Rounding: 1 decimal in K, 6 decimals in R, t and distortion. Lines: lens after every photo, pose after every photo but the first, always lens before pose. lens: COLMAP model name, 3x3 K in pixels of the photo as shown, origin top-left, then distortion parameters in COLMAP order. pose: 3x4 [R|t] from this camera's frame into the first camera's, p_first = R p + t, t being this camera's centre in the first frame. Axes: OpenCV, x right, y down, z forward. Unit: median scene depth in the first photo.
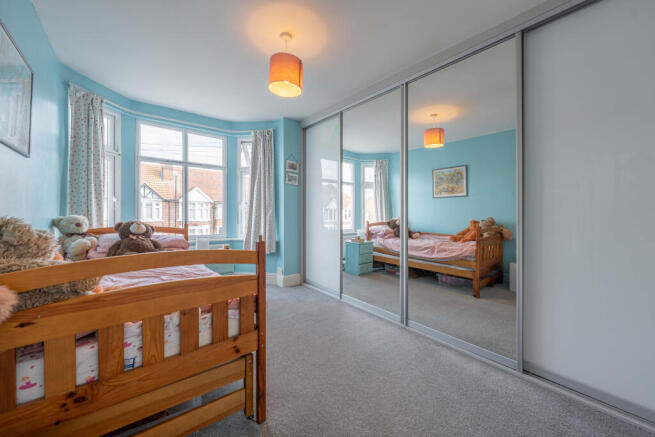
lens RADIAL K [[256.2, 0, 322.2], [0, 256.2, 215.7], [0, 0, 1]] dist [0.000090, 0.004031]
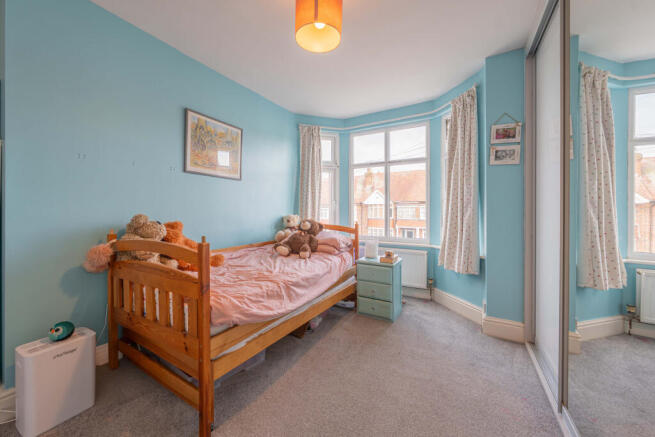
lens RADIAL K [[256.2, 0, 322.2], [0, 256.2, 215.7], [0, 0, 1]] dist [0.000090, 0.004031]
pose [[0.353626, 0.003652, -0.935380, 0.299948], [-0.016292, 0.999865, -0.002256, 0.003931], [0.935245, 0.016037, 0.353638, 0.426828]]
